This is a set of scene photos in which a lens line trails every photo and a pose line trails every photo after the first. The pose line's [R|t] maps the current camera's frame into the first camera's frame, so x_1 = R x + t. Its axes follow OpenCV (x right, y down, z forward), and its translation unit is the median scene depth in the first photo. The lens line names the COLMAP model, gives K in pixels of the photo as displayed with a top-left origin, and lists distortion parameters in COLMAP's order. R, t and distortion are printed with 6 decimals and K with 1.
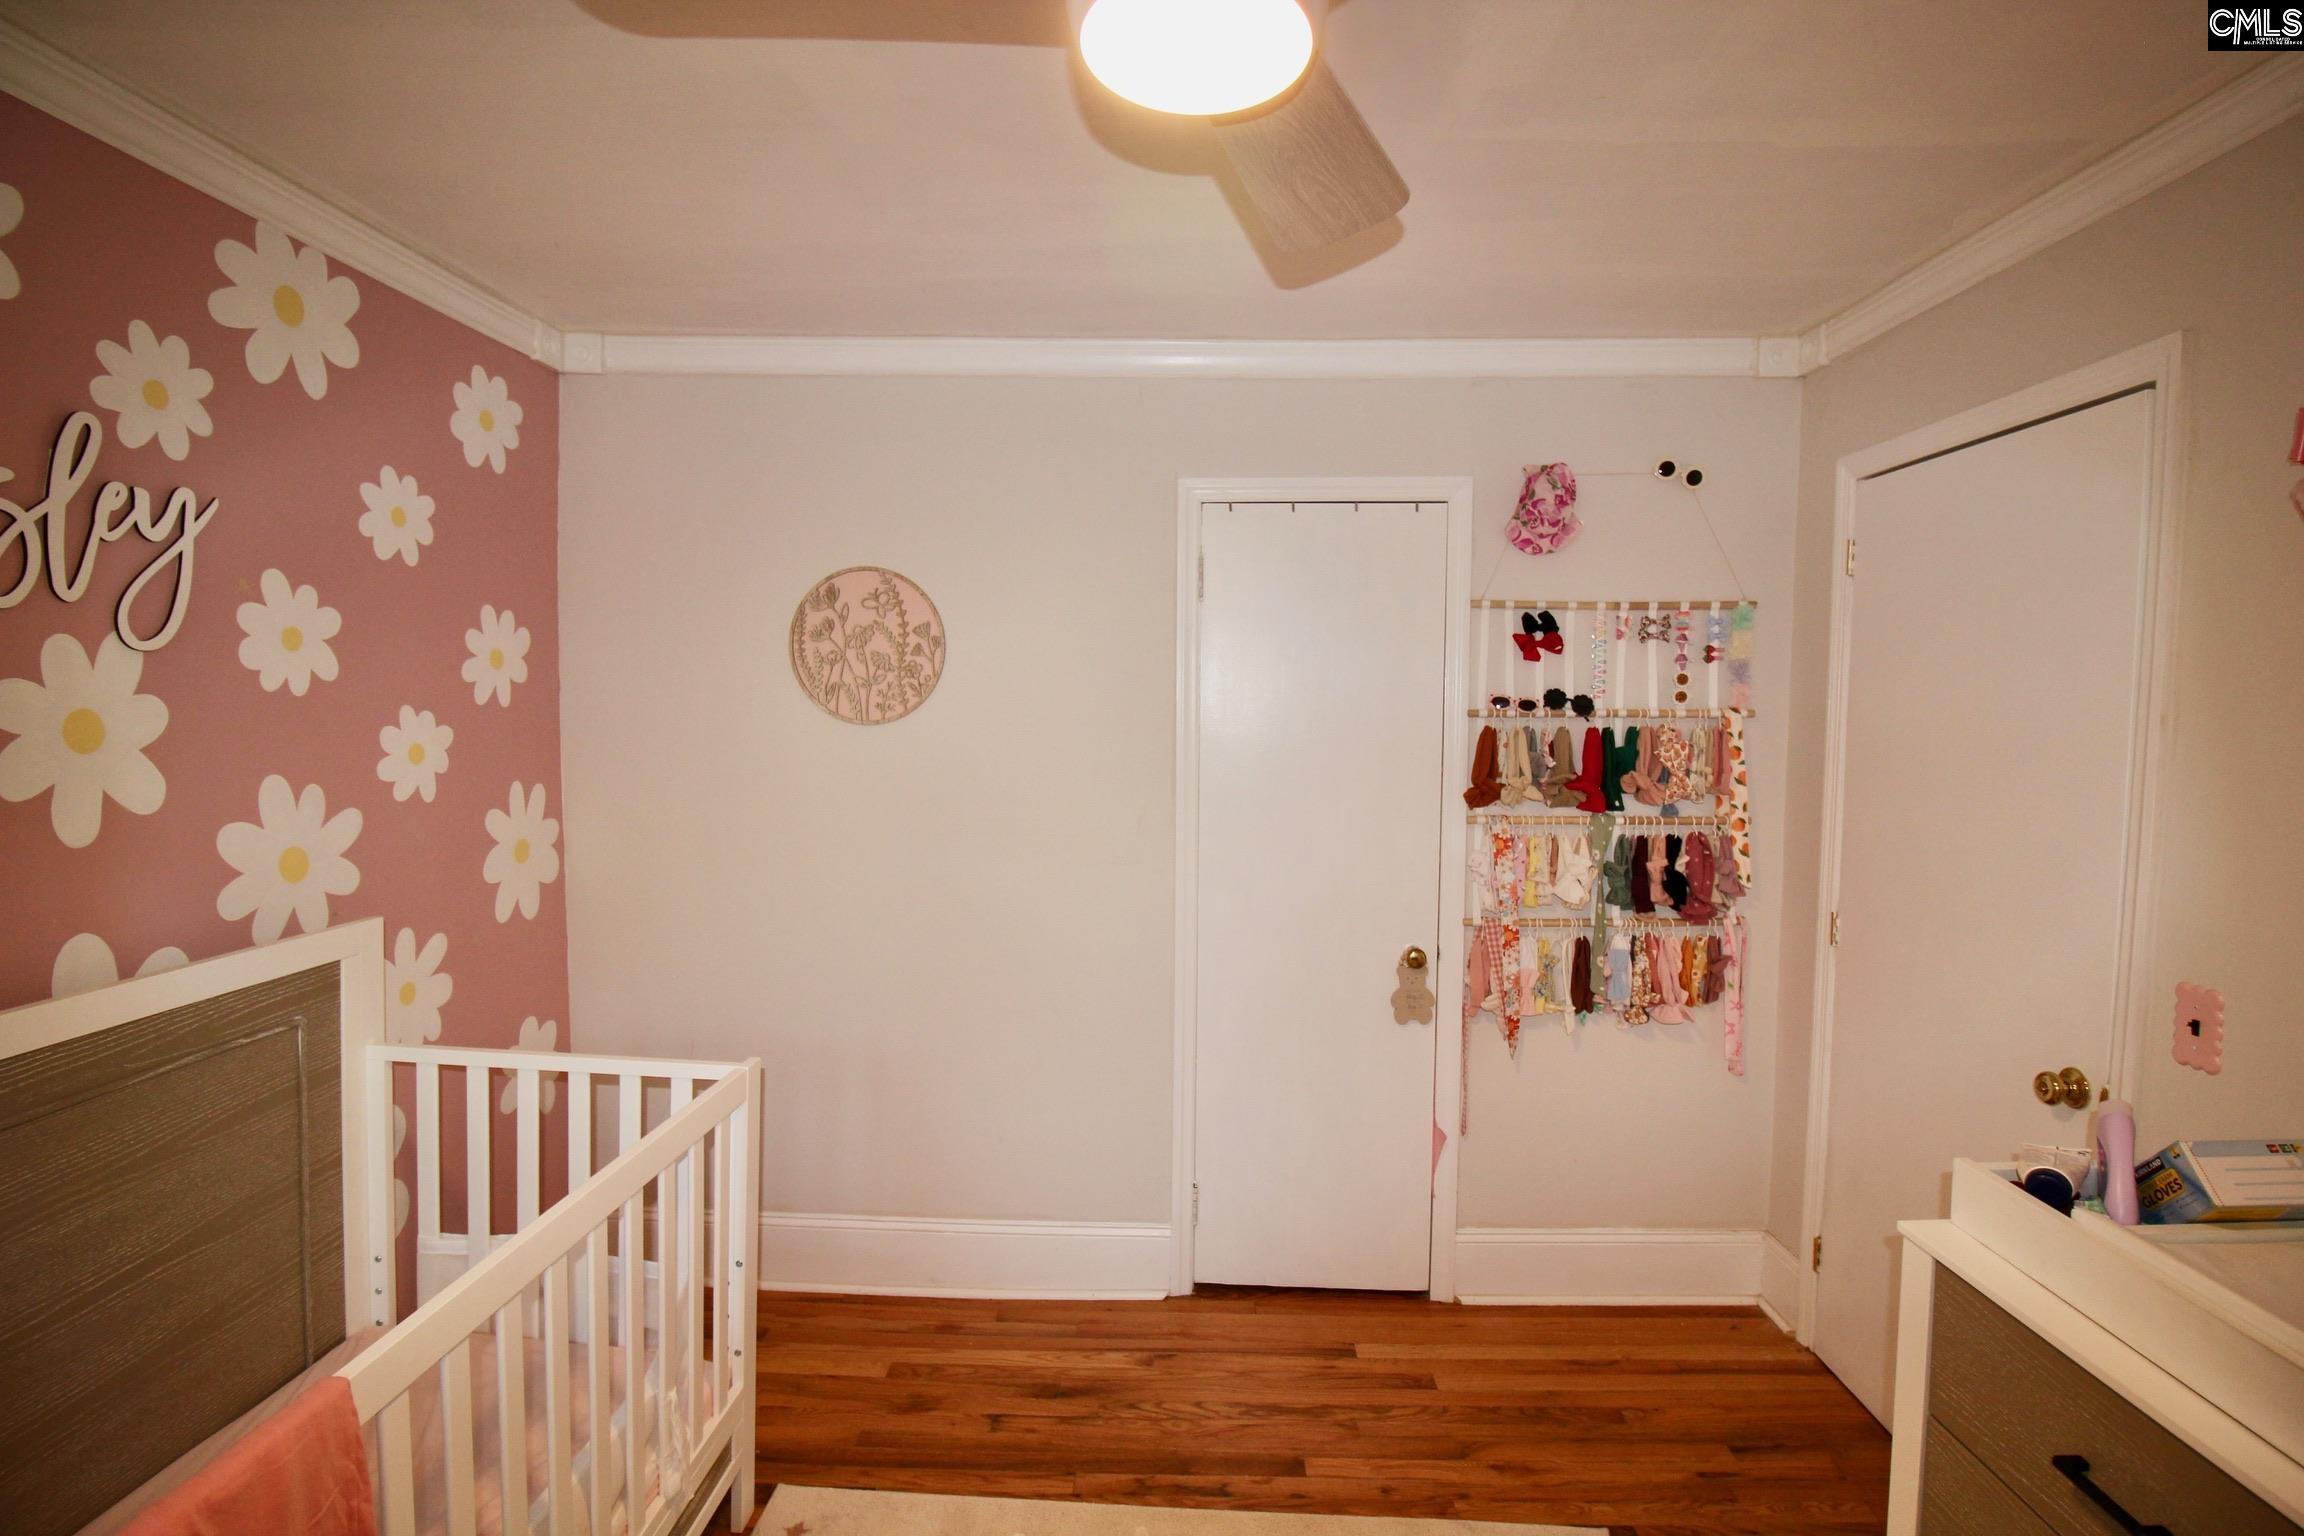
lens RADIAL K [[1083.0, 0, 1153.1], [0, 1083.0, 767.5], [0, 0, 1]] dist [-0.022413, -0.001062]
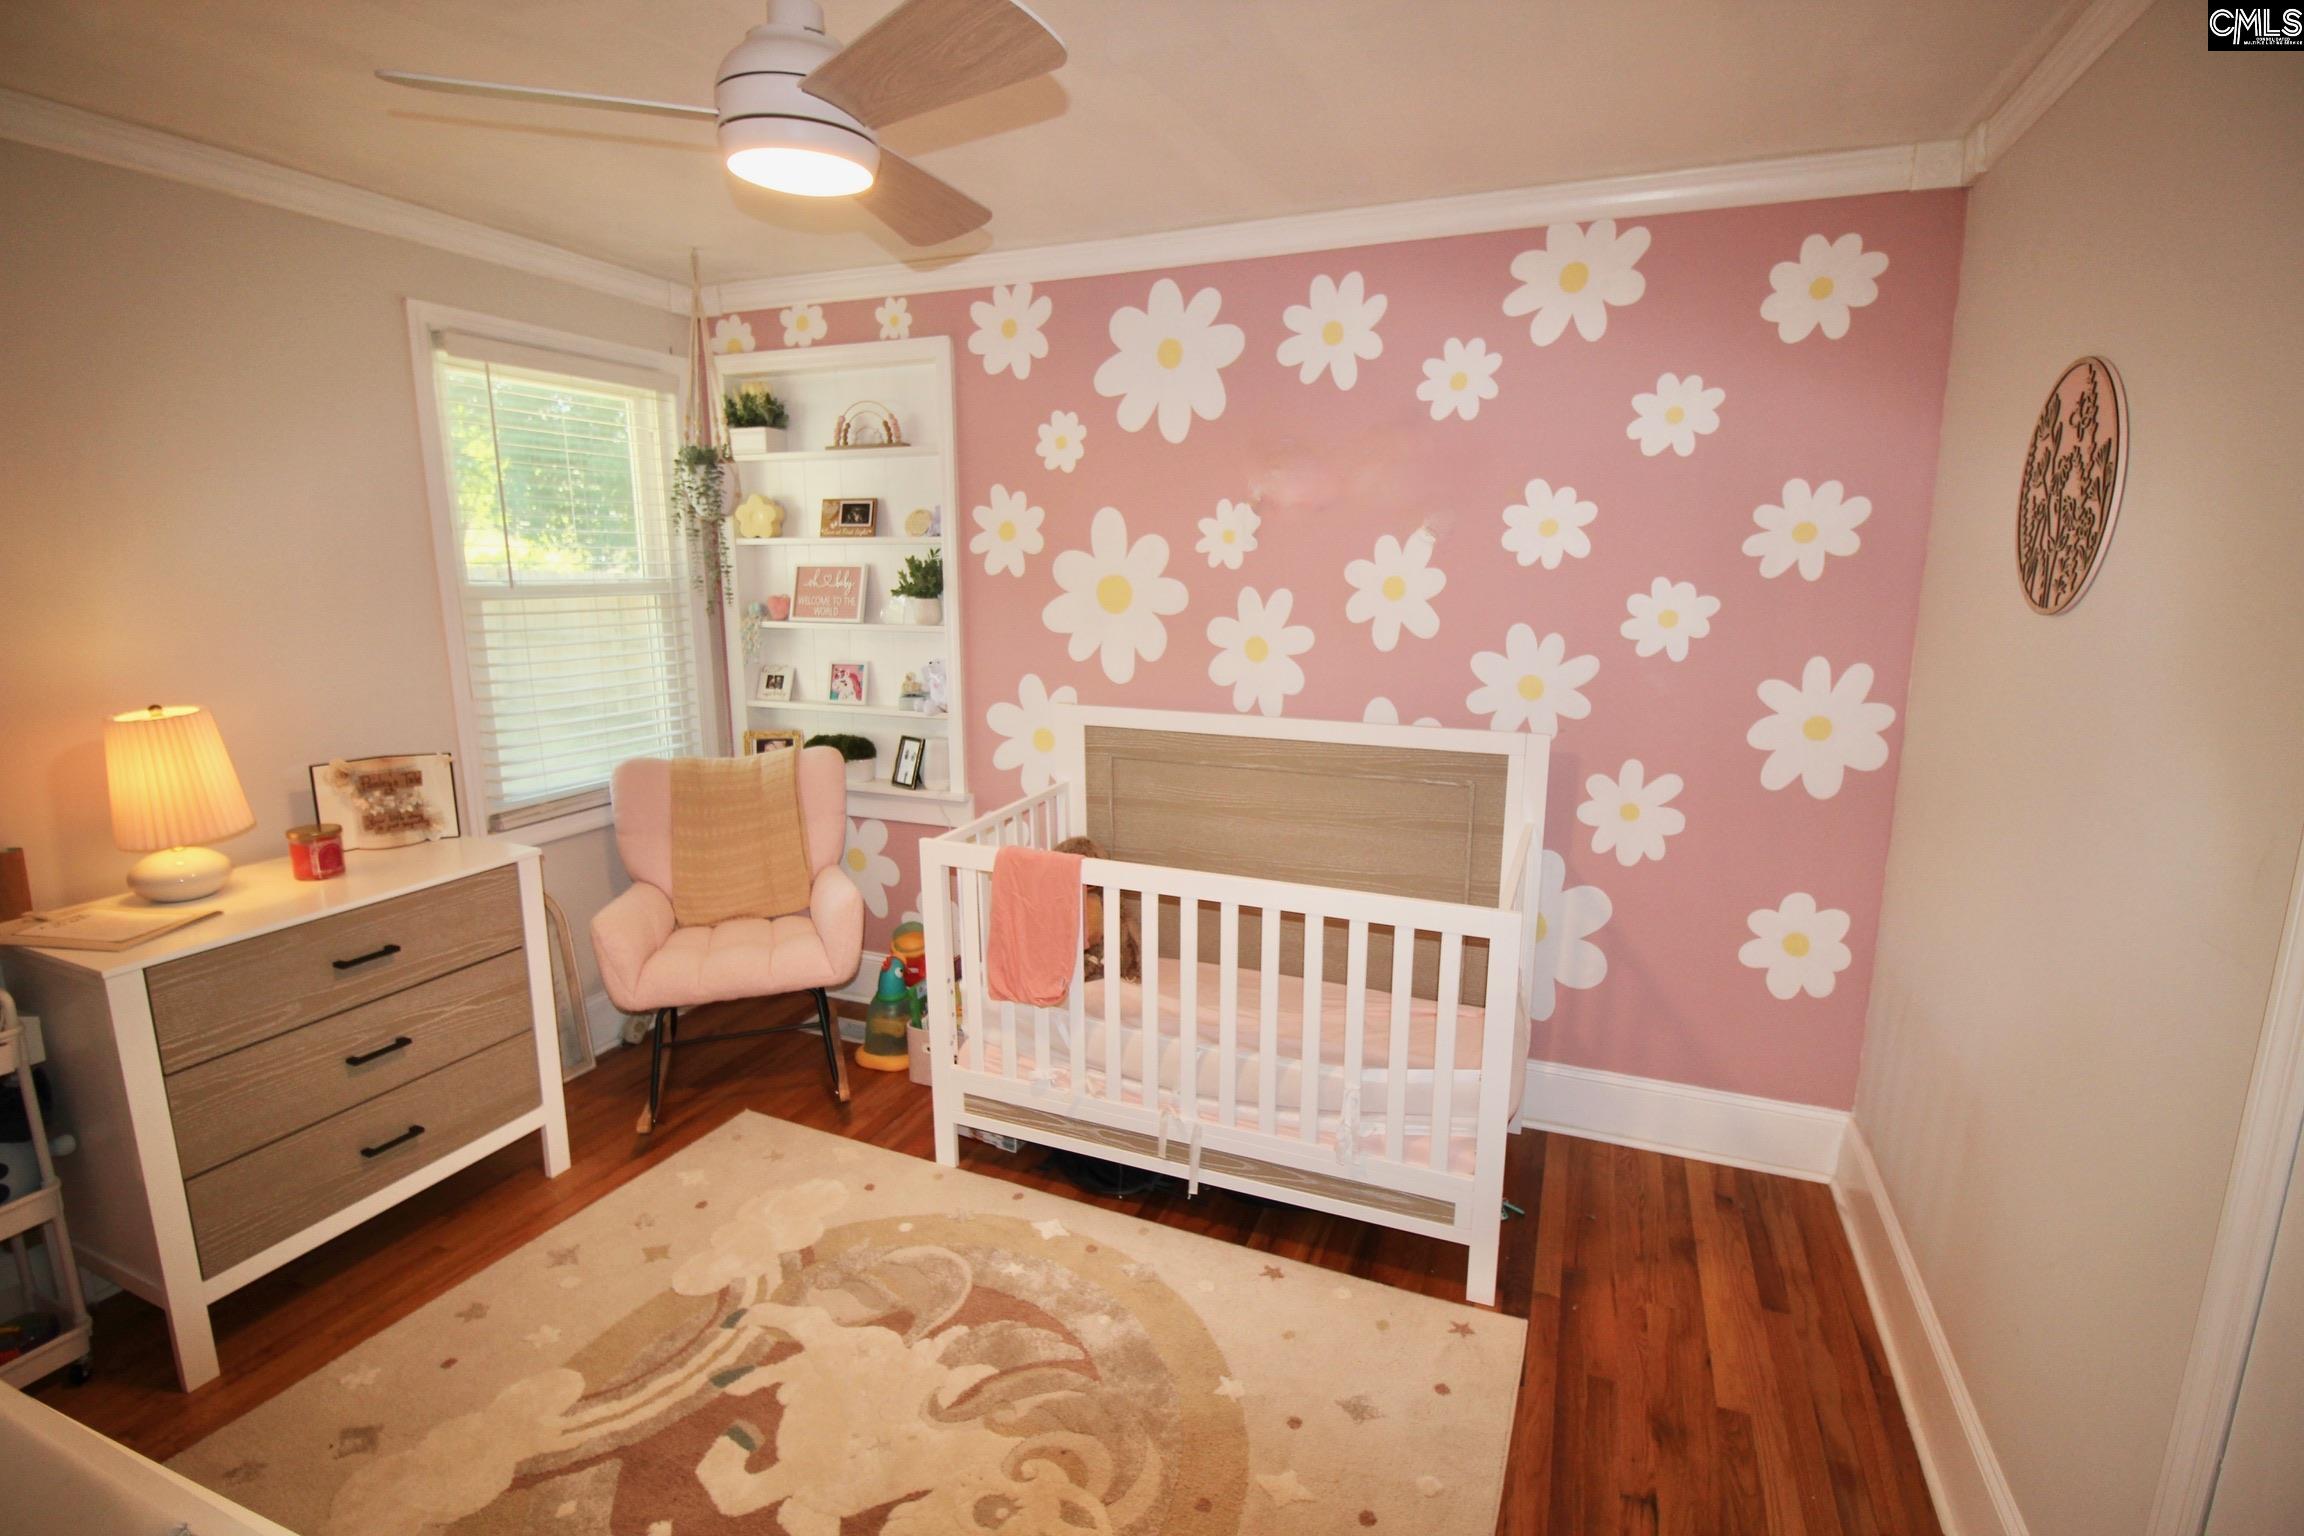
lens RADIAL K [[1083.0, 0, 1146.6], [0, 1083.0, 756.4], [0, 0, 1]] dist [-0.022413, -0.001062]
pose [[-0.358325, 0.170630, -0.917872, 0.662665], [-0.055293, 0.977552, 0.203310, -0.077074], [0.931958, 0.123603, -0.340847, 0.923908]]
